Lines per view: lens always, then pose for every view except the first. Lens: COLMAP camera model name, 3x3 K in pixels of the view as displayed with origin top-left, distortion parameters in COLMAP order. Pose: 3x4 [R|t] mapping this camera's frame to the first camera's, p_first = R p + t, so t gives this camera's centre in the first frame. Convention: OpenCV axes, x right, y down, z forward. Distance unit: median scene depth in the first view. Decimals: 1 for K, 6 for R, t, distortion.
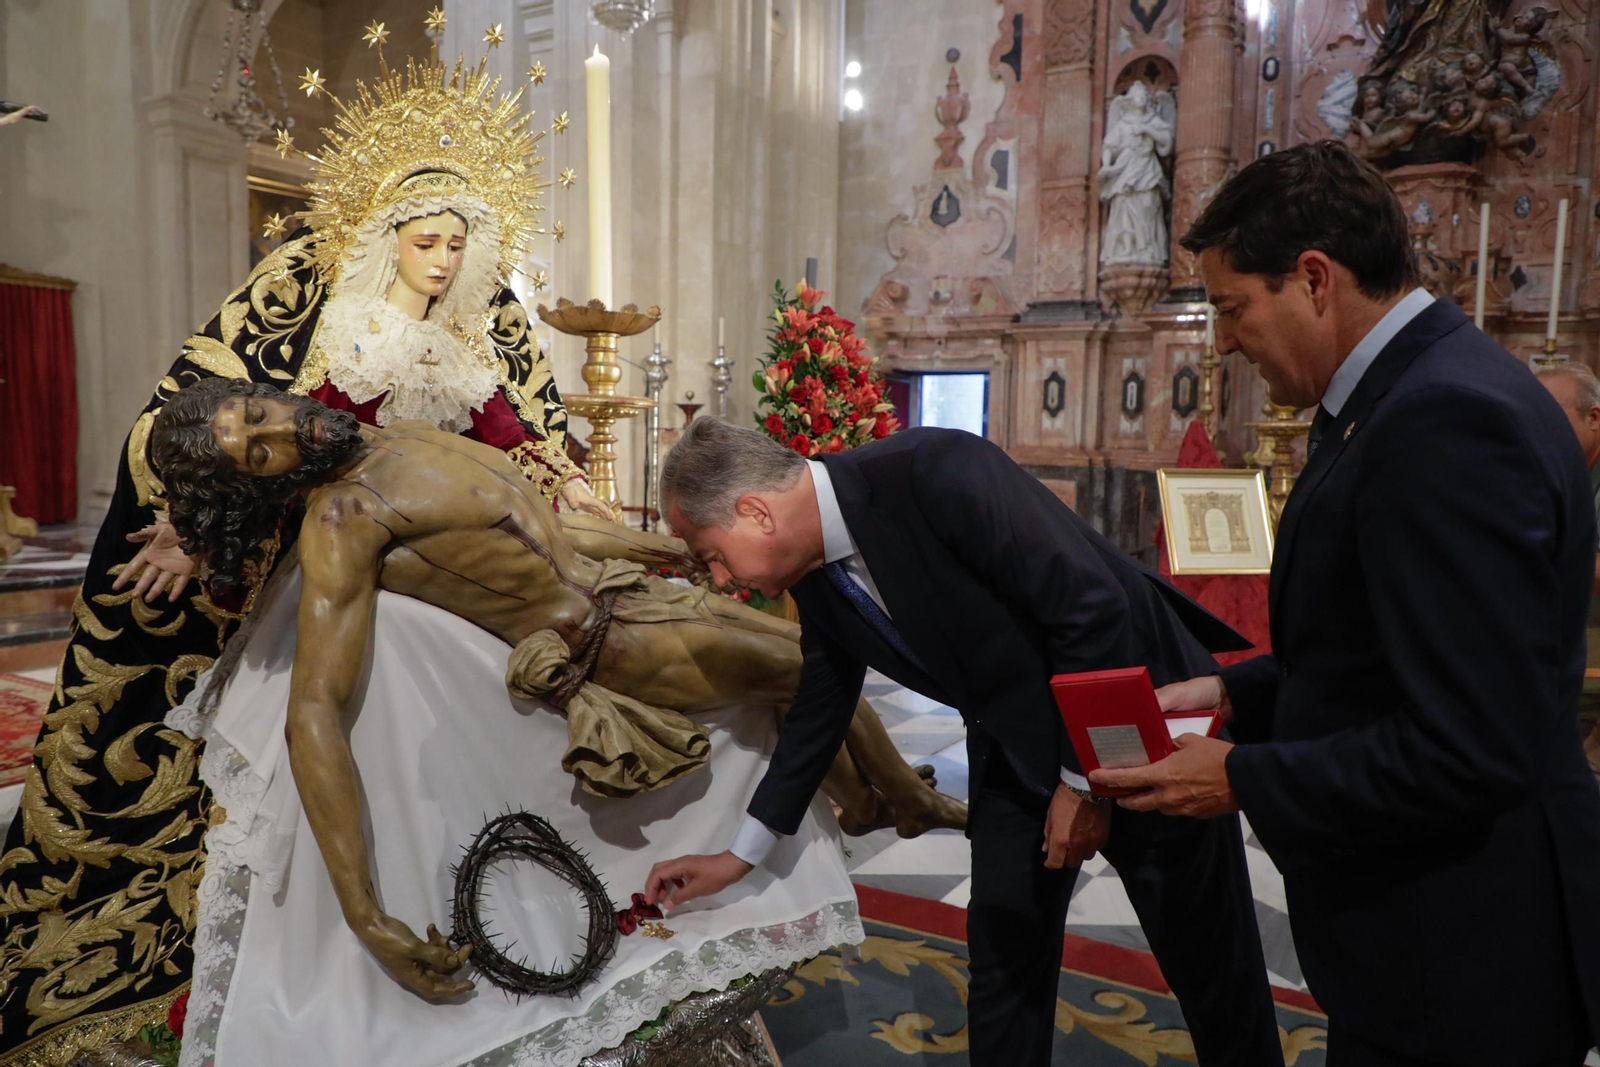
lens RADIAL K [[1150.7, 0, 815.2], [0, 1150.7, 522.5], [0, 0, 1]] dist [0.011787, 0.002646]
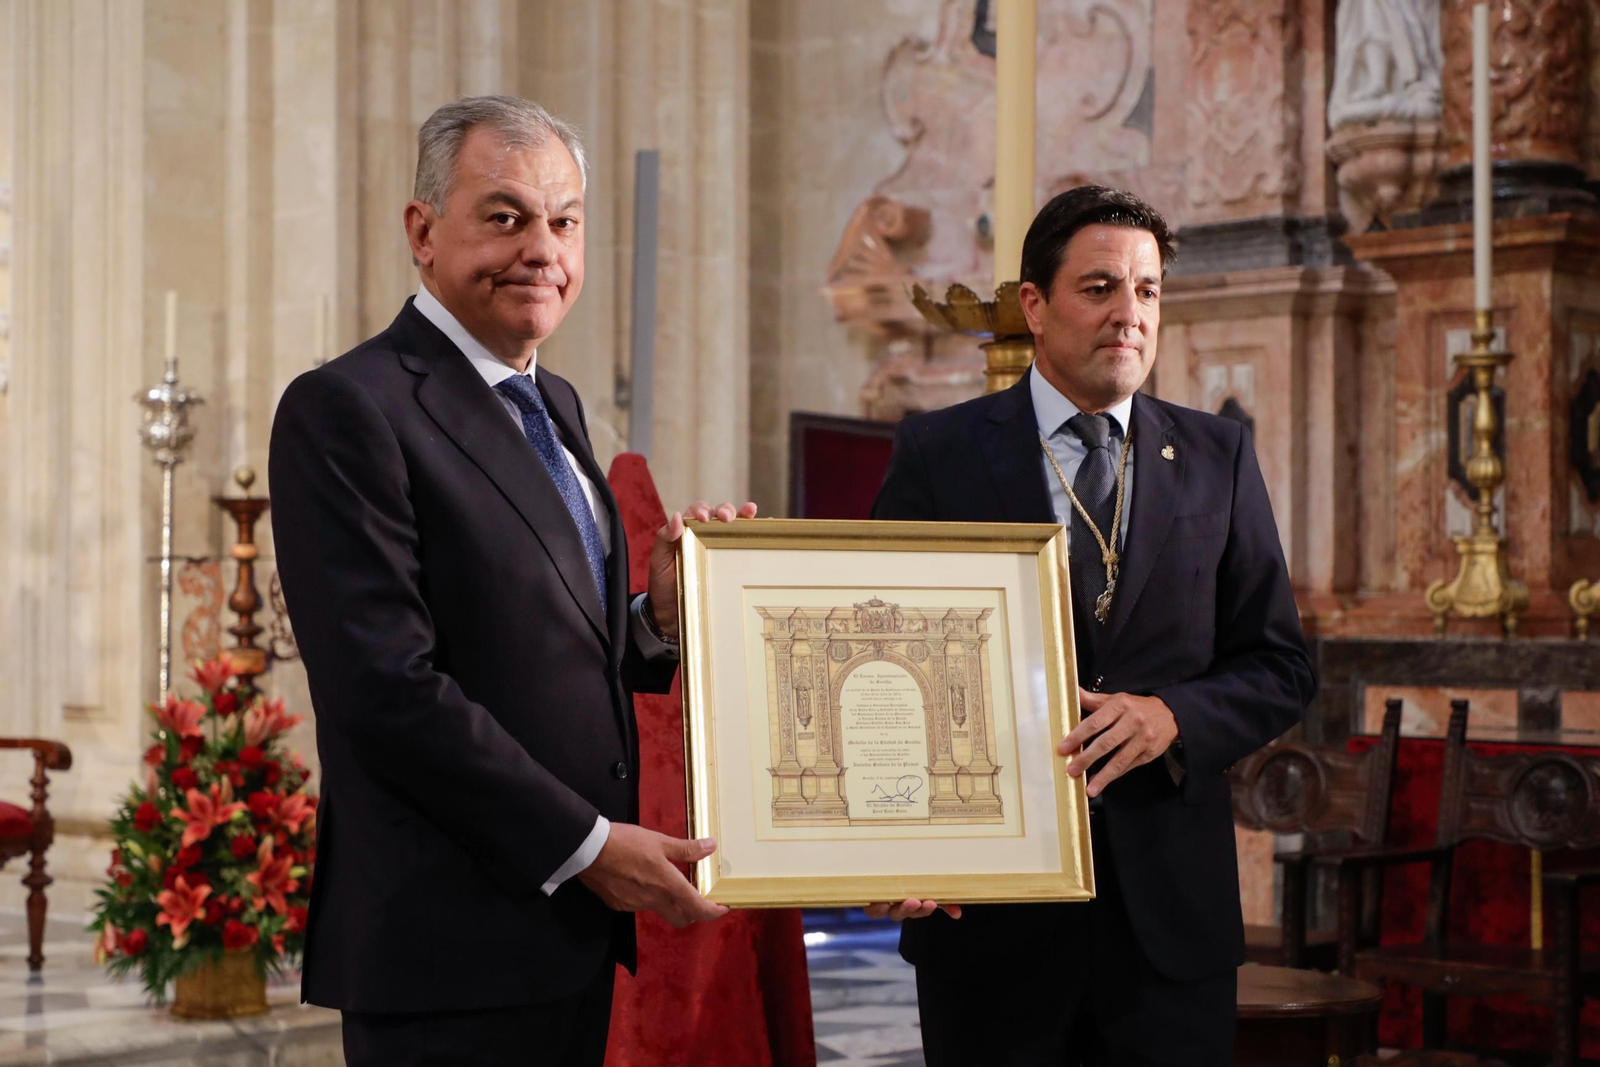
lens RADIAL K [[2818.2, 0, 837.0], [0, 2818.2, 534.4], [0, 0, 1]] dist [0.039411, 0.051453]
pose [[0.977401, -0.024588, -0.209957, 0.310483], [0.001424, 0.993956, -0.109772, 0.023335], [0.211387, 0.106992, 0.971529, 0.042192]]
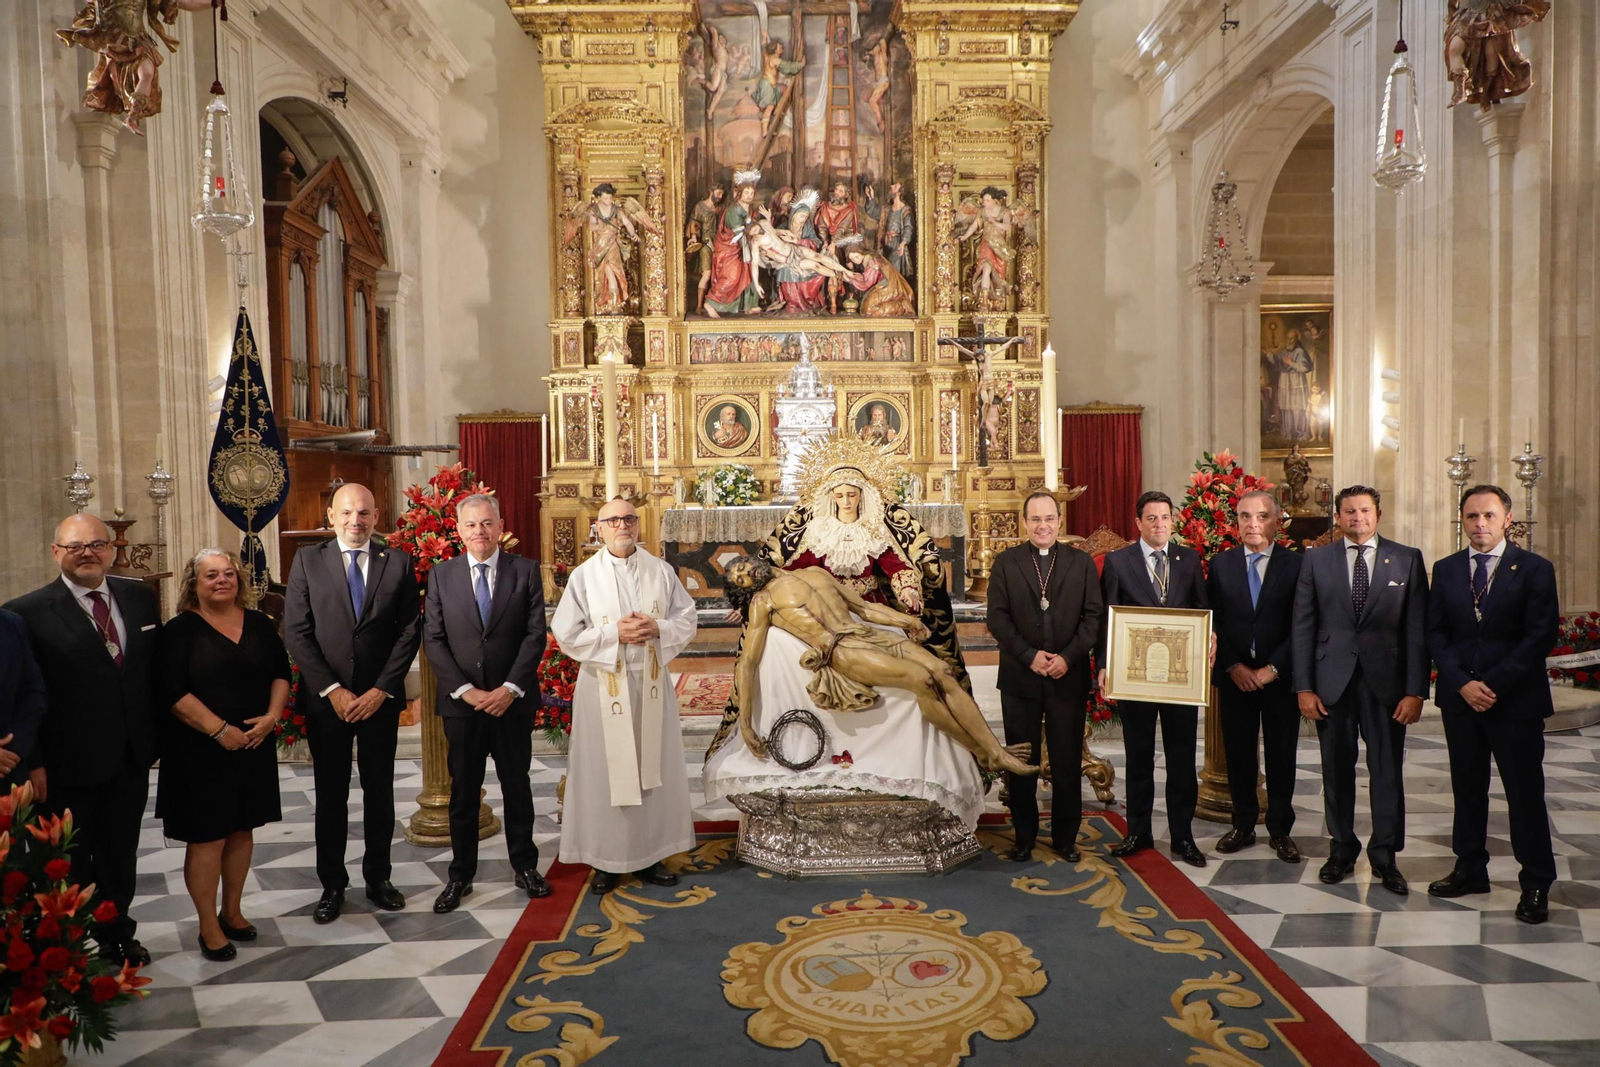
lens RADIAL K [[1150.7, 0, 815.2], [0, 1150.7, 522.5], [0, 0, 1]] dist [0.011787, 0.002646]
pose [[0.540342, 0.004349, -0.841434, 0.442943], [-0.041086, 0.998930, -0.021221, -0.030710], [0.840442, 0.046038, 0.539943, -0.108246]]
